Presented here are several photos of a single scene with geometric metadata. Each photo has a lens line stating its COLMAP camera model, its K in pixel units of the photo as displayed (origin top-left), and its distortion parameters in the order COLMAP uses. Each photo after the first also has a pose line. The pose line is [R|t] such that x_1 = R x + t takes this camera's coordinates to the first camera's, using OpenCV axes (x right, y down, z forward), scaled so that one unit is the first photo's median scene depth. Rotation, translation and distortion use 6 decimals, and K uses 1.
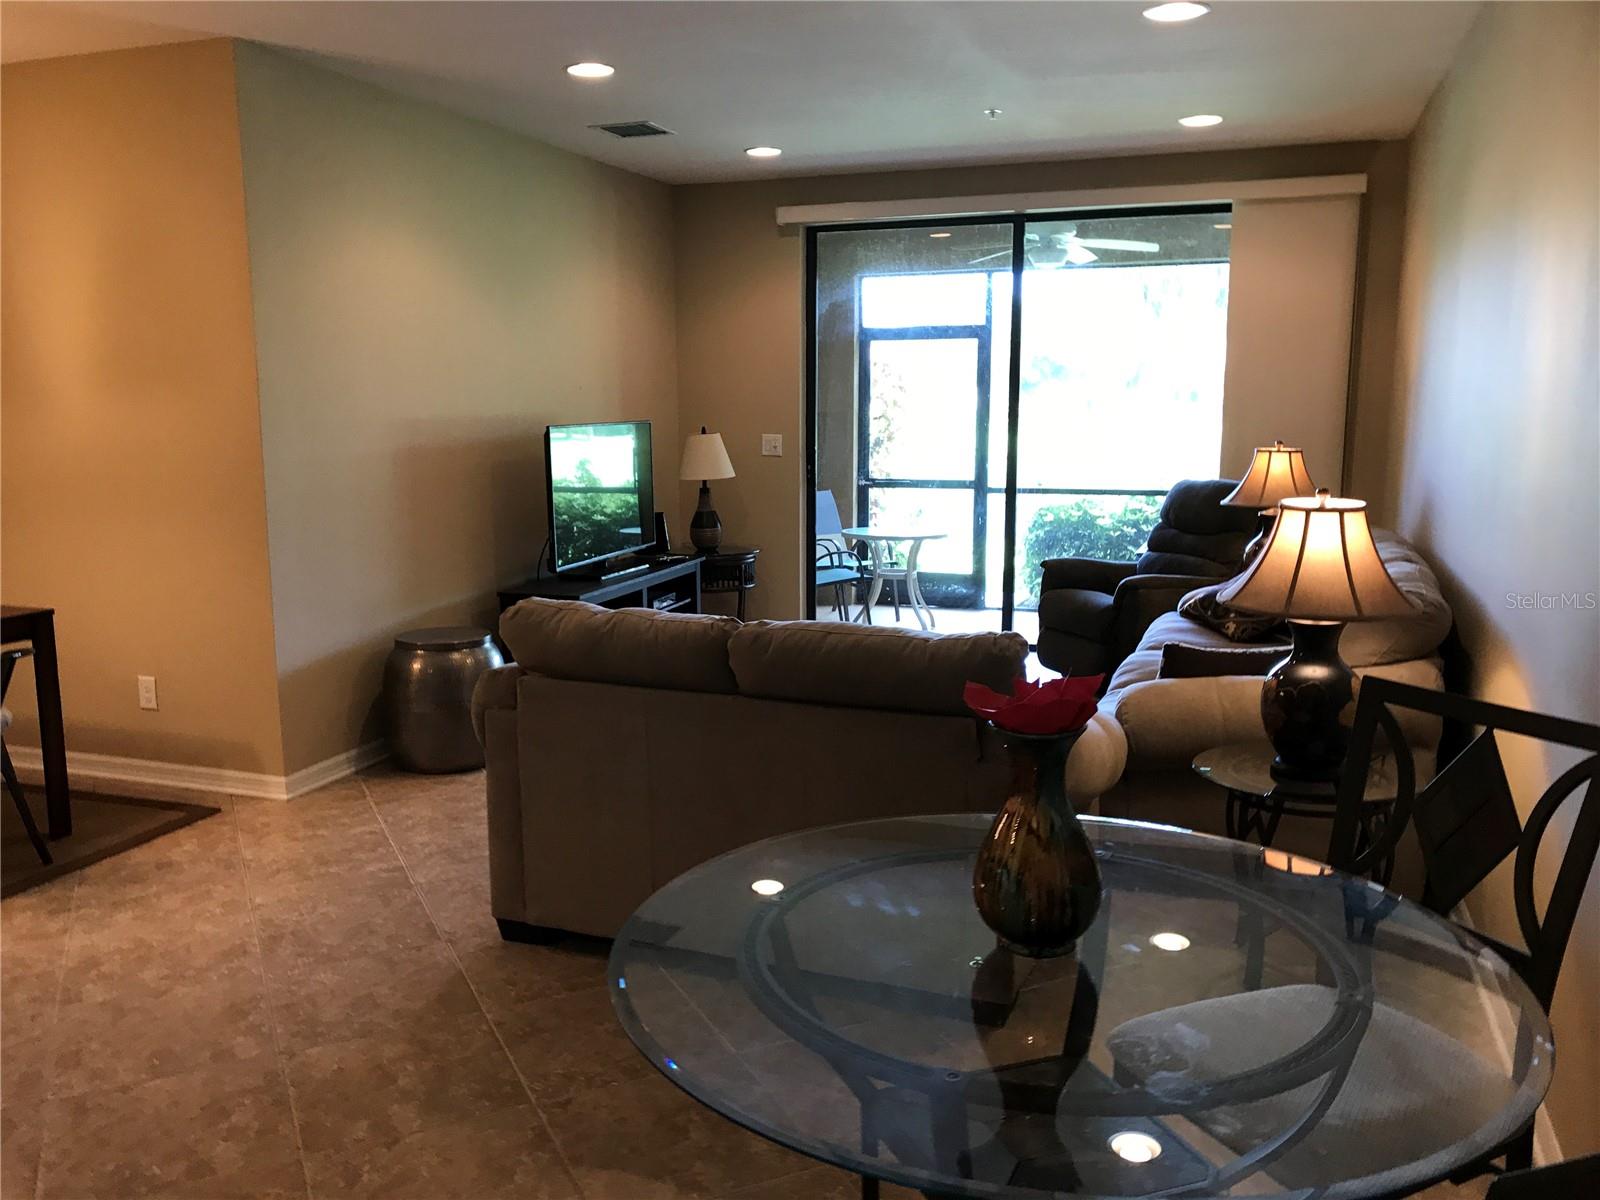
lens RADIAL K [[1336.1, 0, 800.0], [0, 1336.1, 600.0], [0, 0, 1]] dist [0.017518, 0.008482]
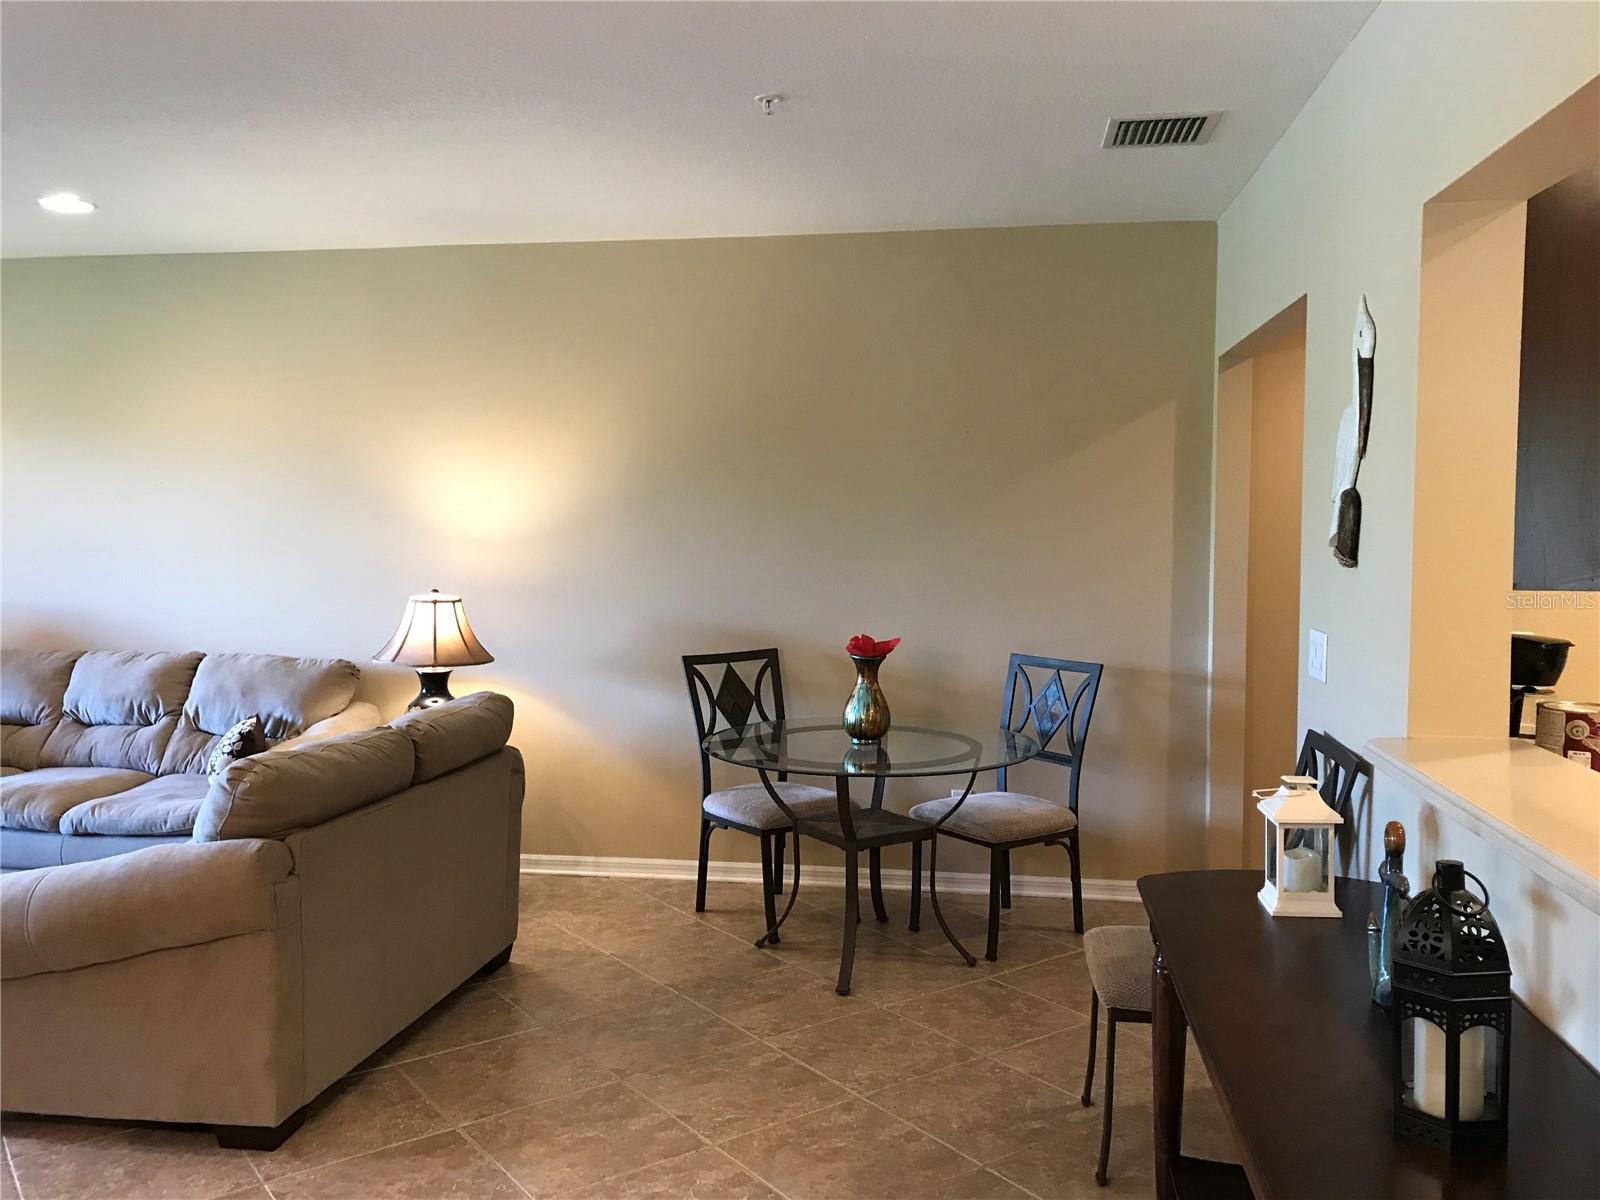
lens RADIAL K [[1276.0, 0, 800.0], [0, 1276.0, 600.0], [0, 0, 1]] dist [0.034921, 0.003933]
pose [[-0.182625, -0.061729, 0.981243, -0.967507], [0.150528, 0.984505, 0.089950, -0.114301], [-0.971591, 0.164132, -0.170503, 0.658461]]
